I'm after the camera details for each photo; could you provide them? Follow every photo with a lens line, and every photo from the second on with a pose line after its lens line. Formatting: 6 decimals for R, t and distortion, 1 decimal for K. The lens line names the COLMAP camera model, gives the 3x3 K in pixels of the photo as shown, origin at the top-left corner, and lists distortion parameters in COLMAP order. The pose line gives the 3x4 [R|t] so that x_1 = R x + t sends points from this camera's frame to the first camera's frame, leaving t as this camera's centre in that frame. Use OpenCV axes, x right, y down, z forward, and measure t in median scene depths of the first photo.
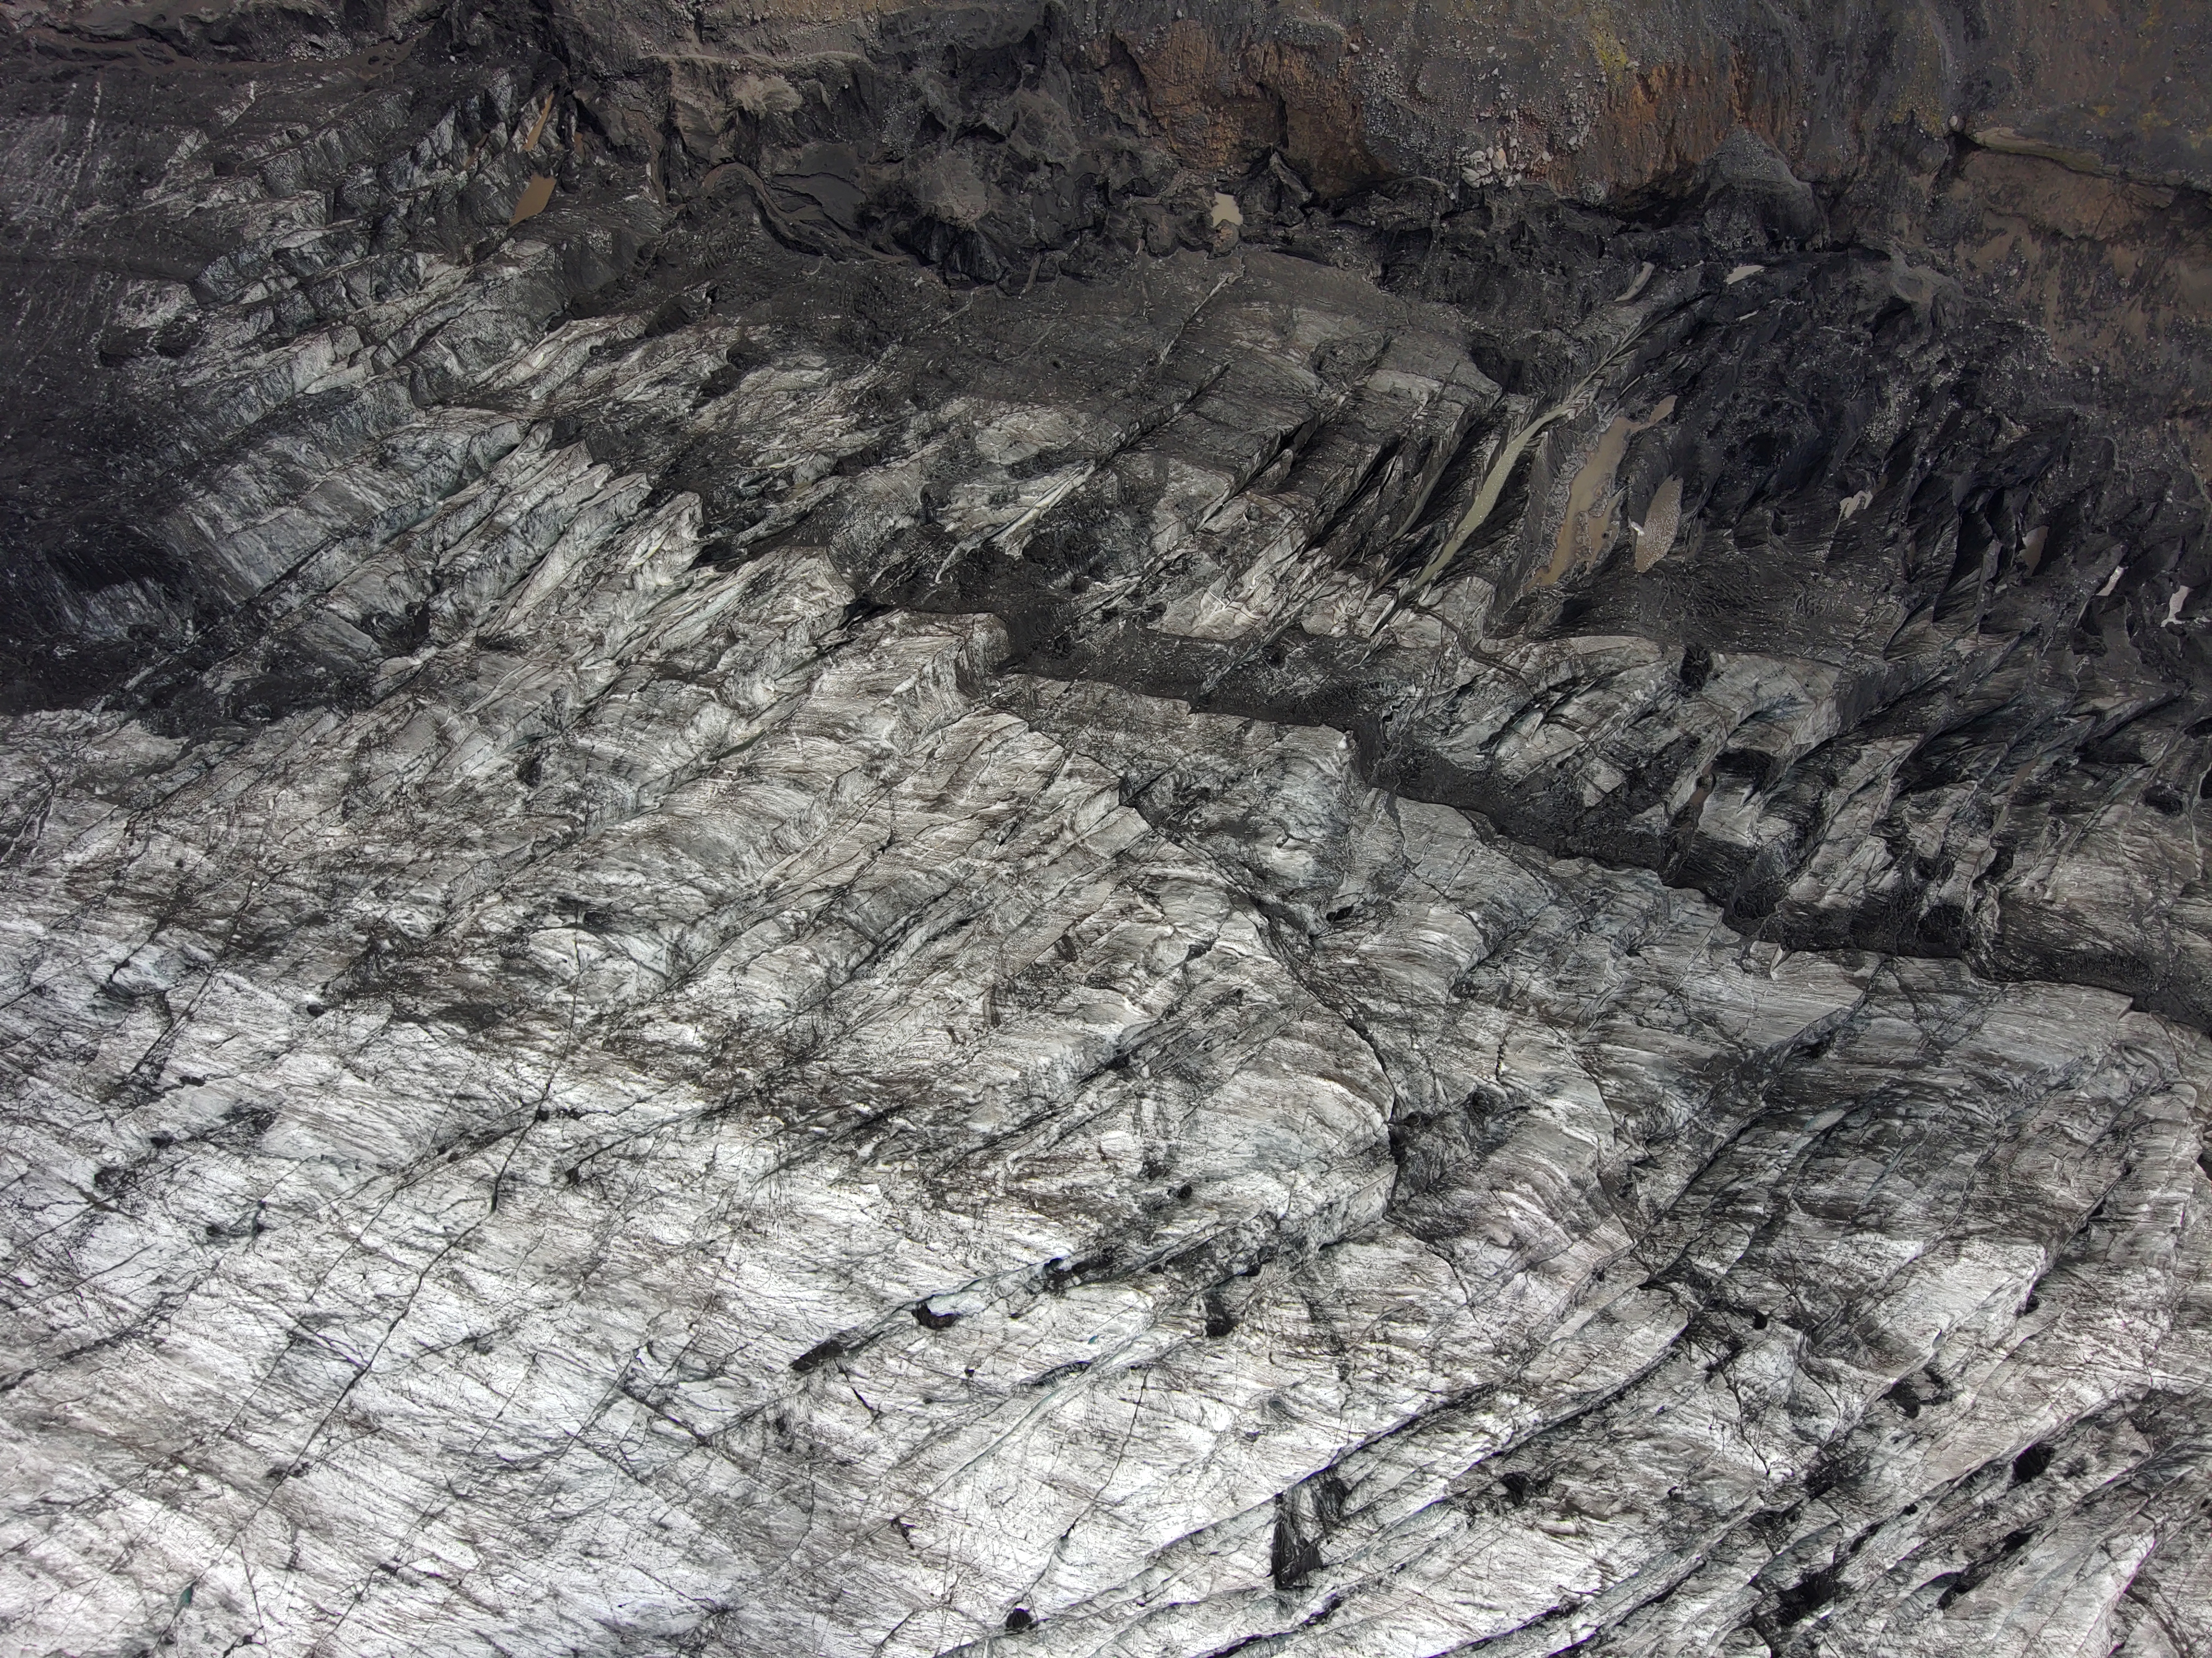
lens RADIAL K [[1296.6, 0, 1103.8], [0, 1296.6, 837.0], [0, 0, 1]] dist [0.102190, -0.138660]
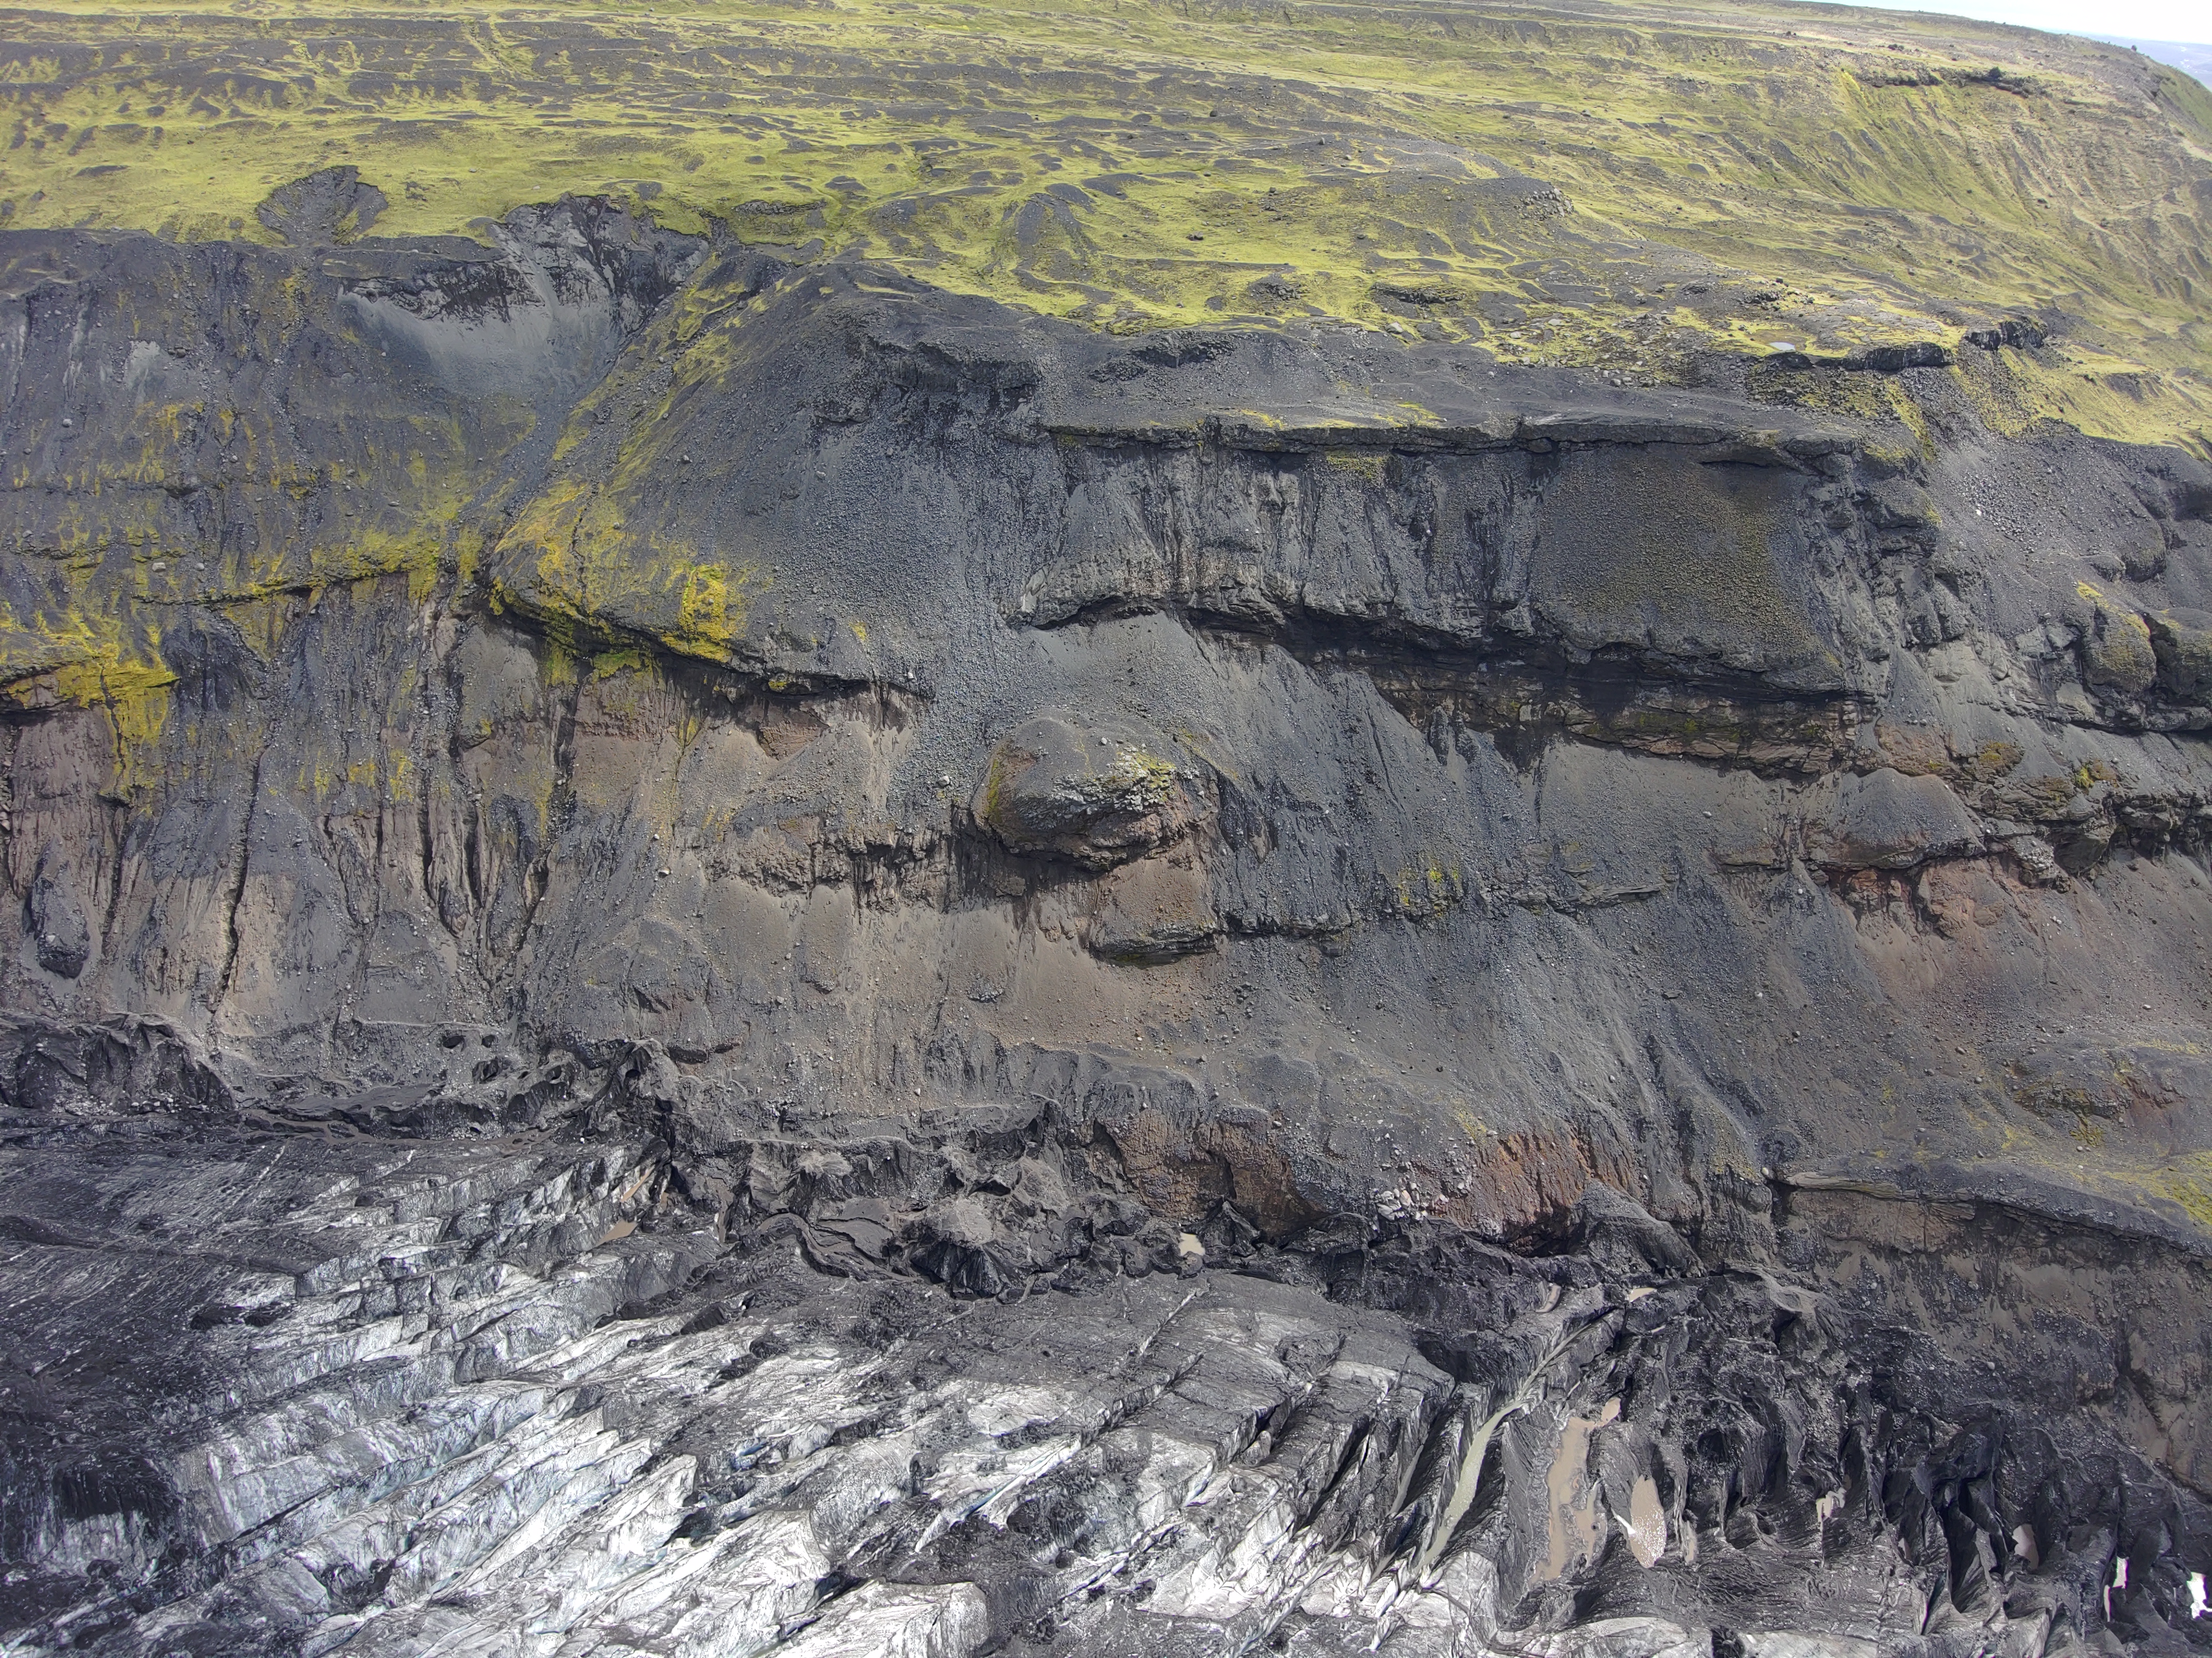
lens RADIAL K [[1313.6, 0, 1103.6], [0, 1313.6, 824.0], [0, 0, 1]] dist [0.096376, -0.131804]
pose [[0.999891, 0.000269, 0.014792, -0.004658], [0.011886, 0.580739, -0.814003, 0.300626], [-0.008809, 0.814090, 0.580672, -0.014357]]
